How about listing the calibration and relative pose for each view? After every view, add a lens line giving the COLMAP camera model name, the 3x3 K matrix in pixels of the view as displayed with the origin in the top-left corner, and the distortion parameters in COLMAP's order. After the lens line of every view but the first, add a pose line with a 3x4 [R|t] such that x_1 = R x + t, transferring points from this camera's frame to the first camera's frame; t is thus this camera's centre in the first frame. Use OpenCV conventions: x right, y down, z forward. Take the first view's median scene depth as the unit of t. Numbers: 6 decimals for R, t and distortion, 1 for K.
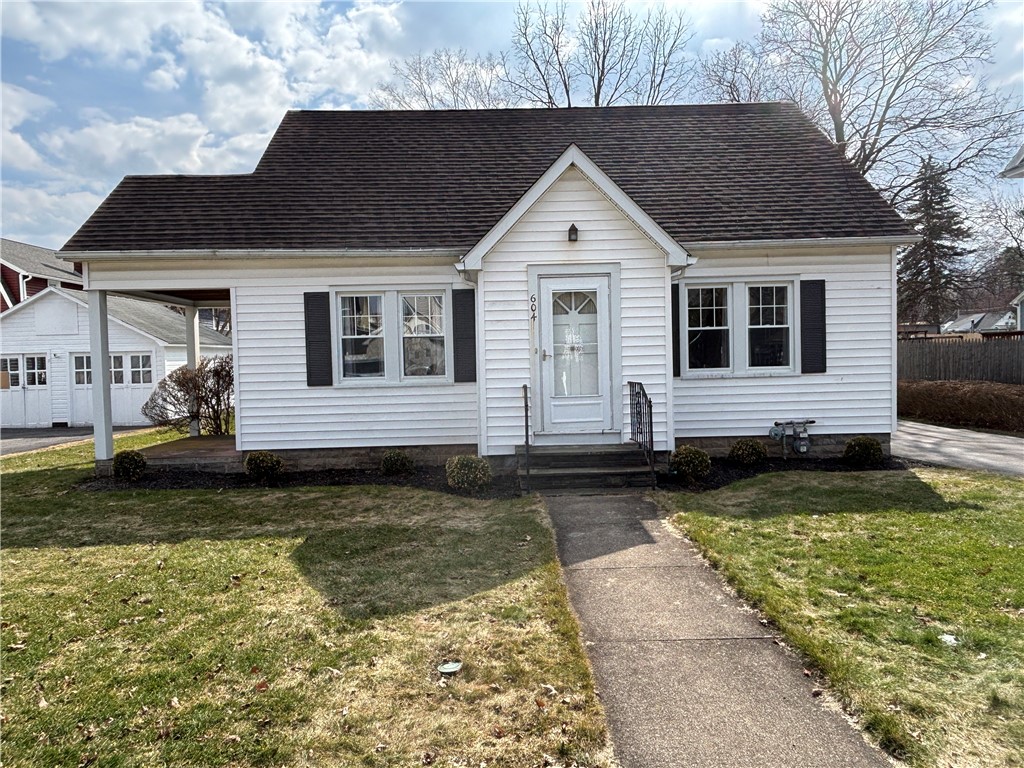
lens RADIAL K [[696.2, 0, 519.8], [0, 696.2, 381.0], [0, 0, 1]] dist [0.021701, -0.027330]
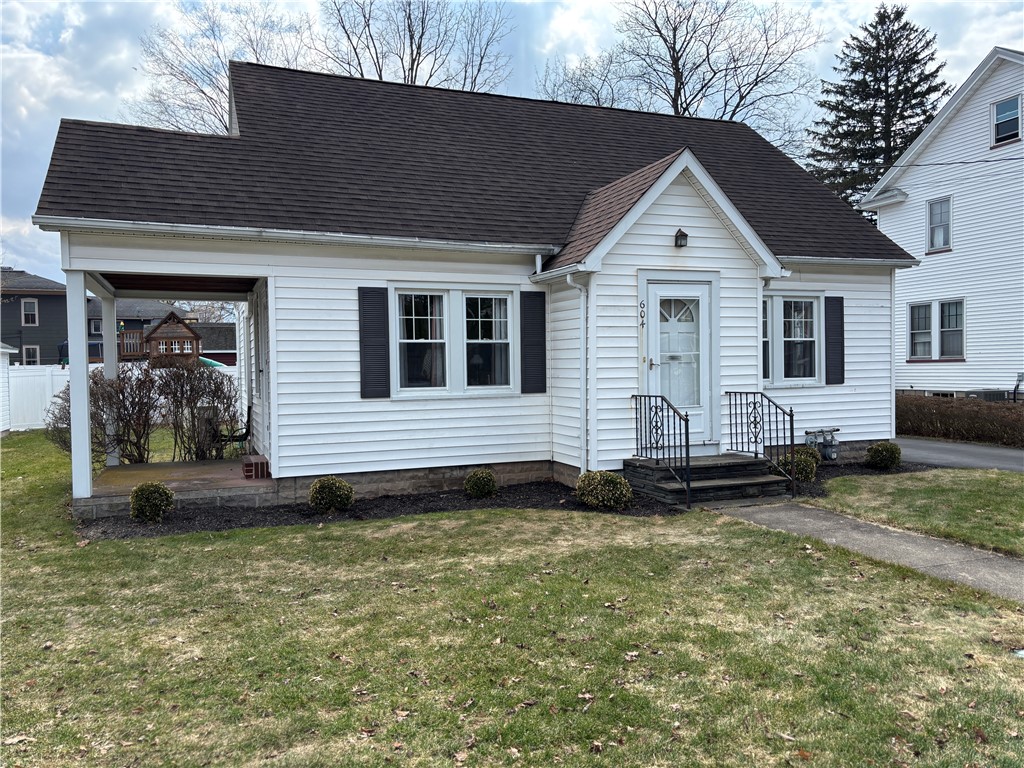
lens RADIAL K [[779.2, 0, 513.3], [0, 779.2, 383.1], [0, 0, 1]] dist [0.024274, -0.002273]
pose [[0.938652, 0.002832, 0.344853, -0.451749], [0.003772, 0.999822, -0.018477, 0.007418], [-0.344844, 0.018644, 0.938475, 0.053275]]
